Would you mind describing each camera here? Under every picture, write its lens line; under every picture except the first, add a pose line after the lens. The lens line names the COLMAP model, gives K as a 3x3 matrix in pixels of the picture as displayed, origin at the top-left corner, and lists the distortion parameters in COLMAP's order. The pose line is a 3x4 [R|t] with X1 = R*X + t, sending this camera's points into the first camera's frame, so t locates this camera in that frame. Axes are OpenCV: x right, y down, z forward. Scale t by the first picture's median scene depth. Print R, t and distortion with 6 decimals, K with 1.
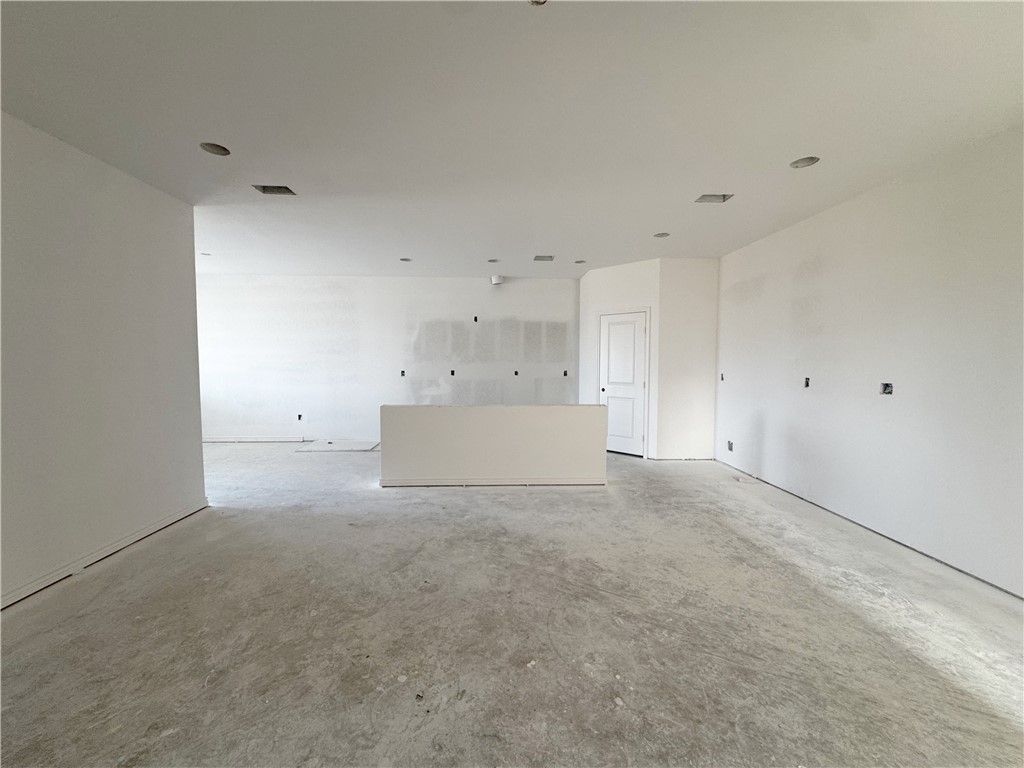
lens RADIAL K [[408.4, 0, 513.5], [0, 408.4, 385.7], [0, 0, 1]] dist [-0.002052, 0.000734]
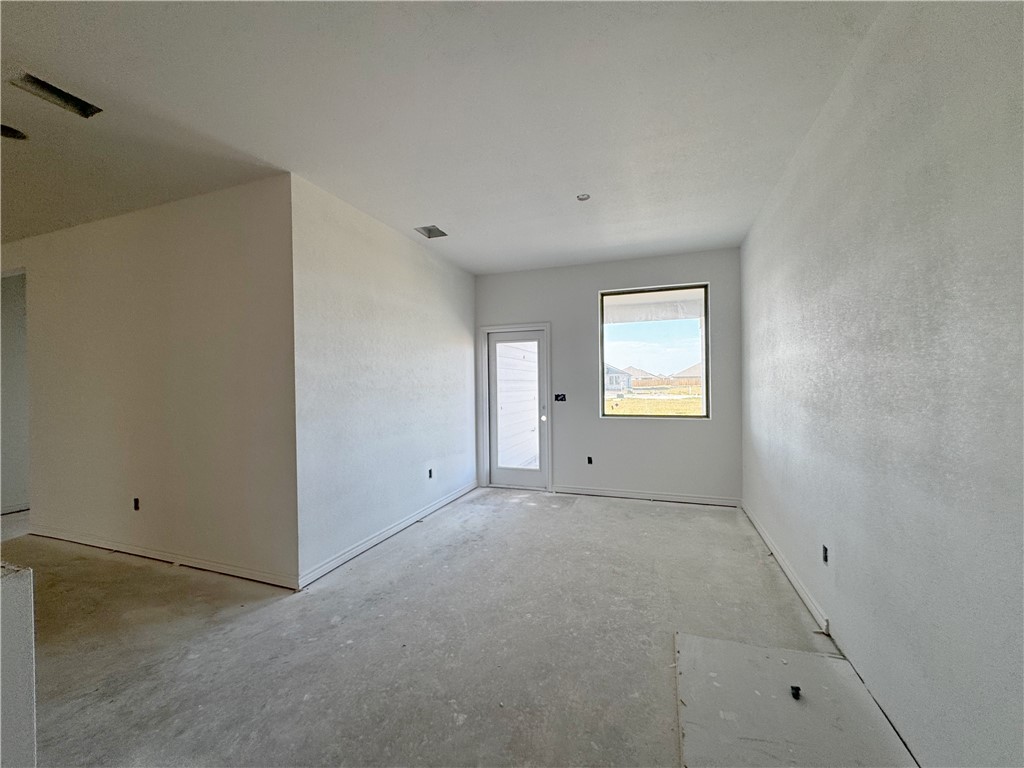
lens RADIAL K [[408.4, 0, 509.6], [0, 408.4, 385.7], [0, 0, 1]] dist [-0.002052, 0.000734]
pose [[-0.383813, 0.008300, -0.923374, -0.247046], [-0.044802, 0.998615, 0.027599, -0.090122], [0.922323, 0.051962, -0.382909, 1.584856]]
